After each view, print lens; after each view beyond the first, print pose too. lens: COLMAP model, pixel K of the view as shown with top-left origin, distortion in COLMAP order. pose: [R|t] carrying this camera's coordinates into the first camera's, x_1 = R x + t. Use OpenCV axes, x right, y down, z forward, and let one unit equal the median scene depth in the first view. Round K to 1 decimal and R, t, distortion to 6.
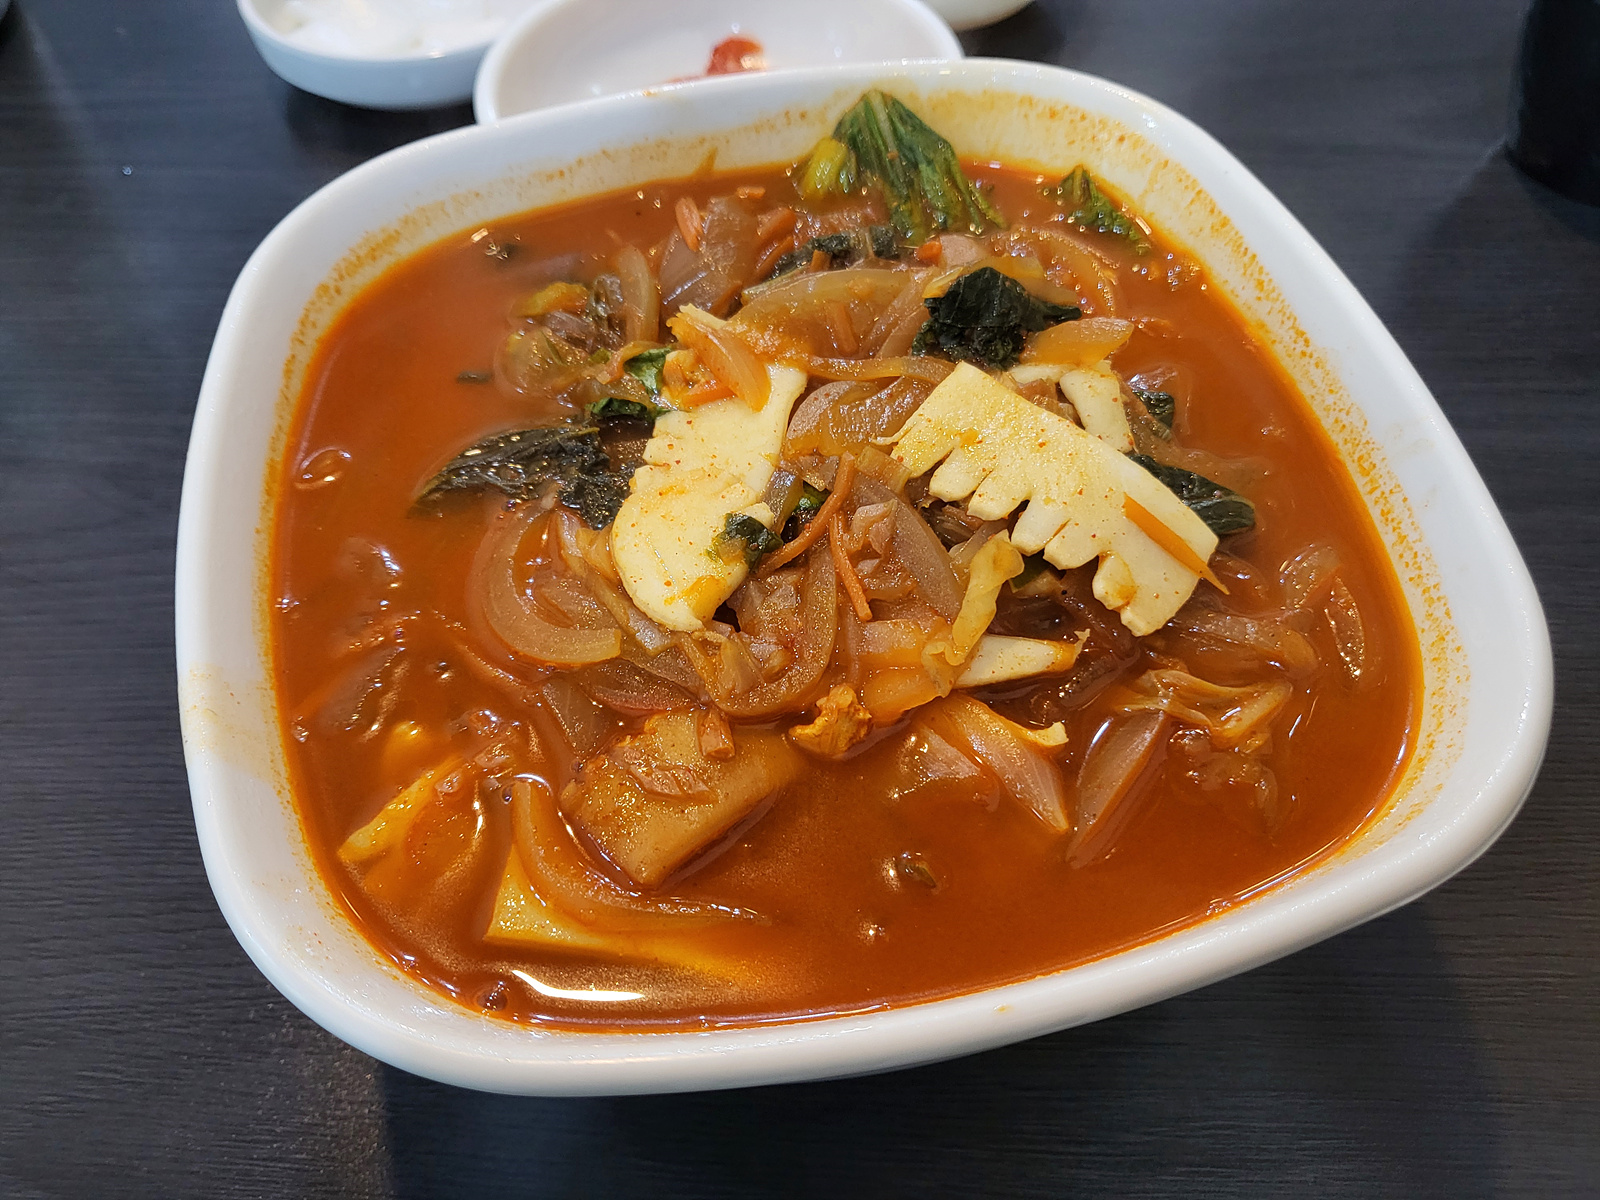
lens RADIAL K [[1311.8, 0, 798.2], [0, 1311.8, 575.1], [0, 0, 1]] dist [-0.035811, 0.064278]
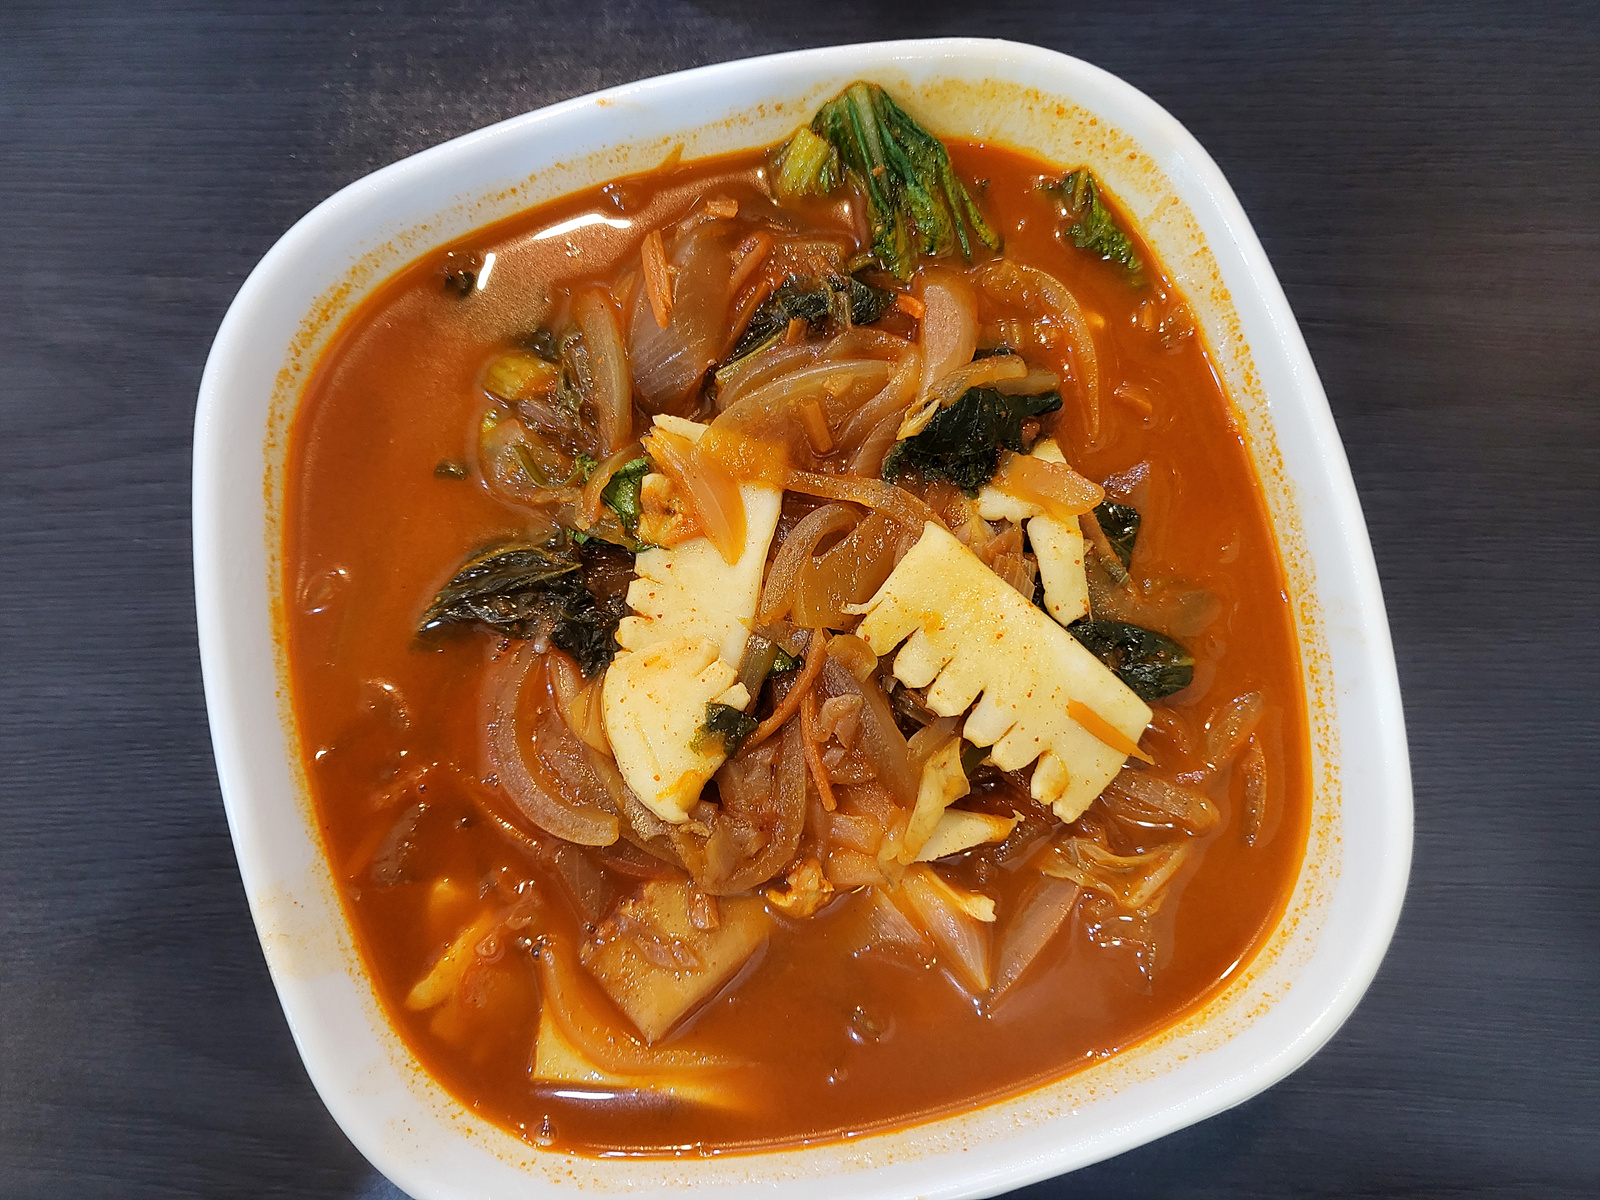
lens RADIAL K [[1311.8, 0, 803.8], [0, 1311.8, 591.0], [0, 0, 1]] dist [-0.035811, 0.064278]
pose [[0.999981, -0.000411, 0.006189, 0.018073], [-0.002695, 0.869928, 0.493172, -0.612380], [-0.005587, -0.493179, 0.869910, 0.084128]]
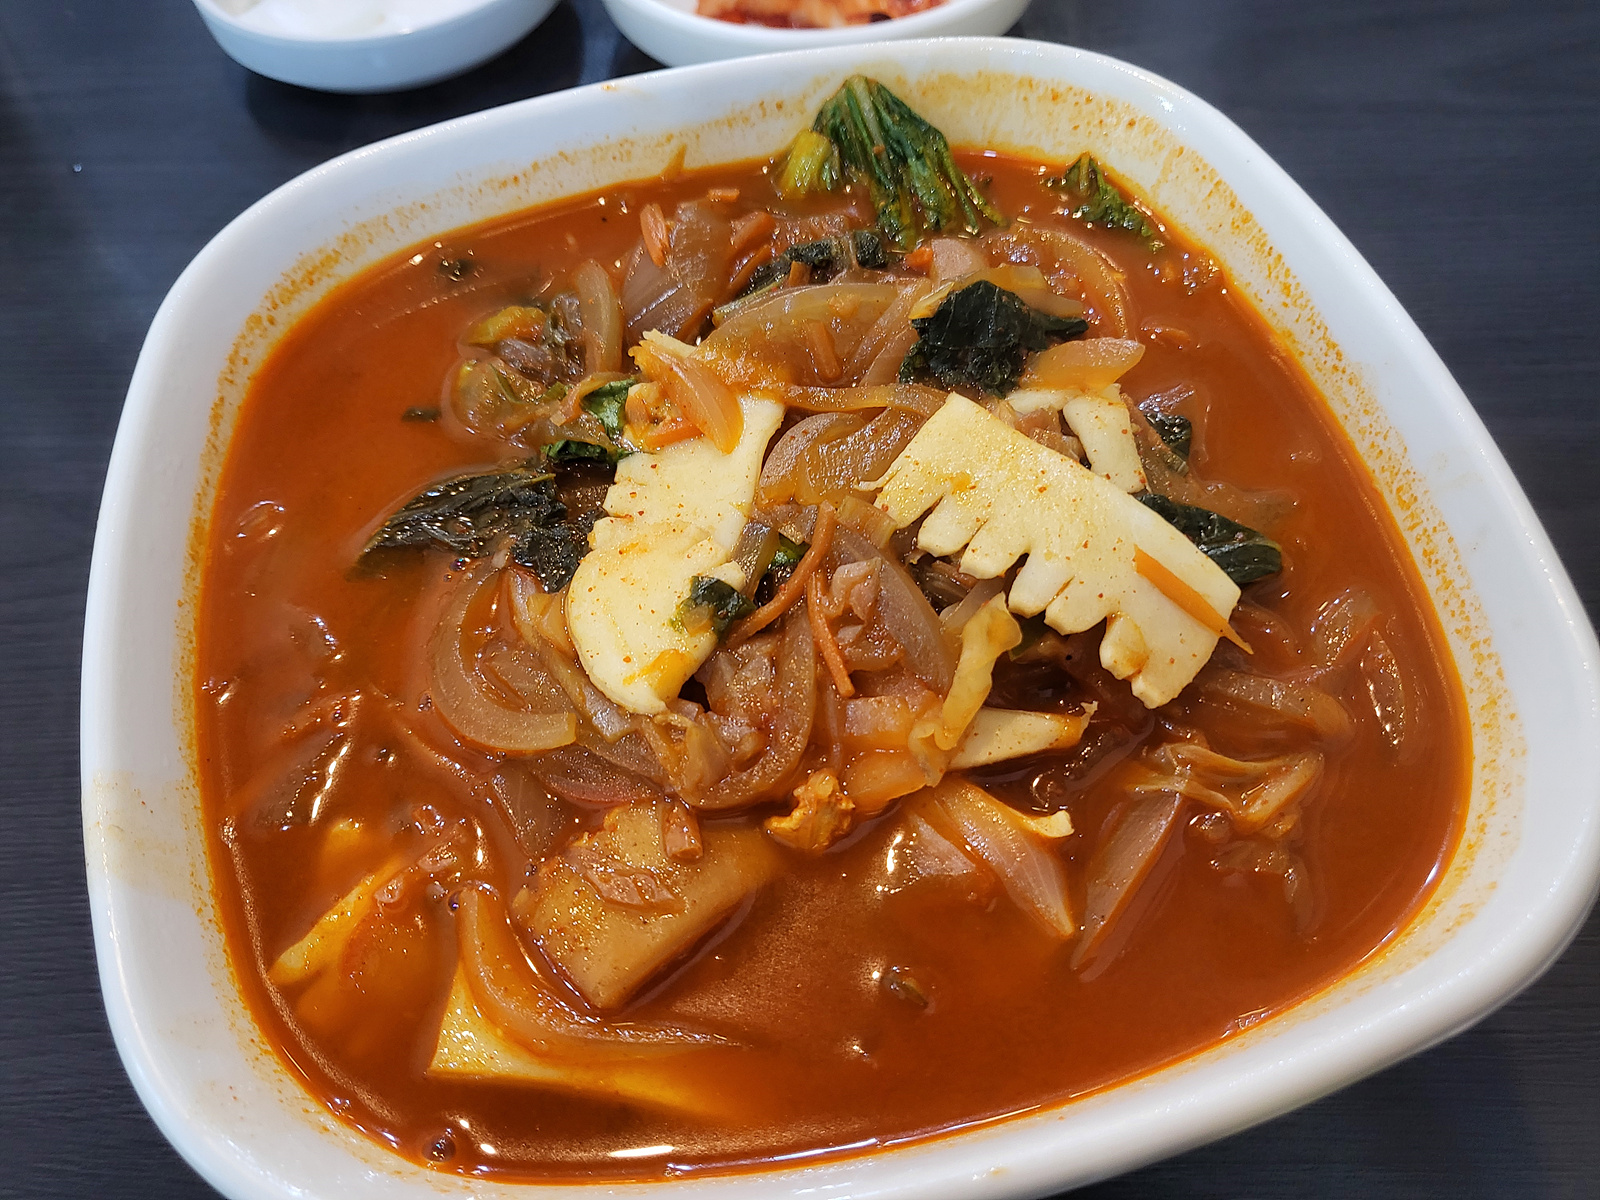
lens RADIAL K [[1311.8, 0, 804.8], [0, 1311.8, 592.1], [0, 0, 1]] dist [-0.035811, 0.064278]
pose [[0.999610, -0.023230, -0.015483, 0.033280], [0.023993, 0.998405, 0.051103, -0.073515], [0.014271, -0.051455, 0.998573, 0.092797]]
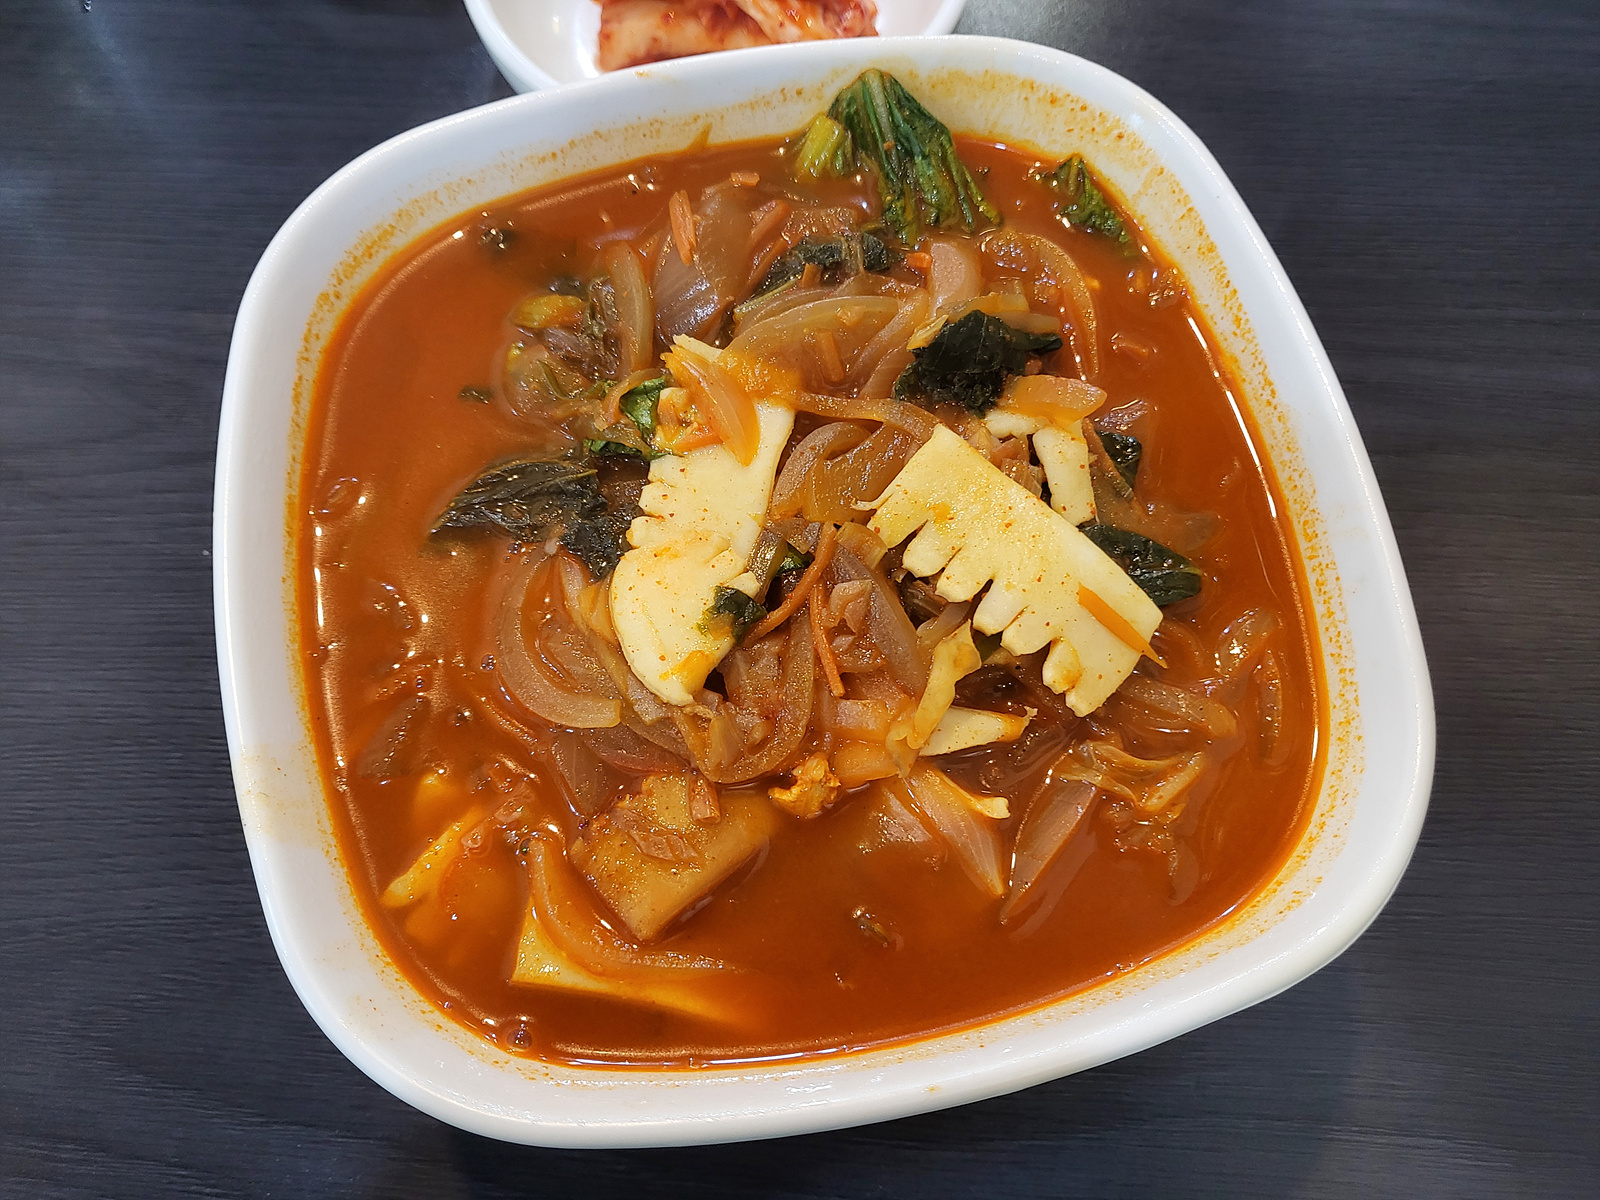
lens RADIAL K [[1311.8, 0, 808.7], [0, 1311.8, 579.1], [0, 0, 1]] dist [-0.035811, 0.064278]
pose [[0.999627, 0.023385, 0.014140, 0.006418], [-0.026271, 0.964818, 0.261602, -0.311525], [-0.007525, -0.261876, 0.965072, -0.048730]]
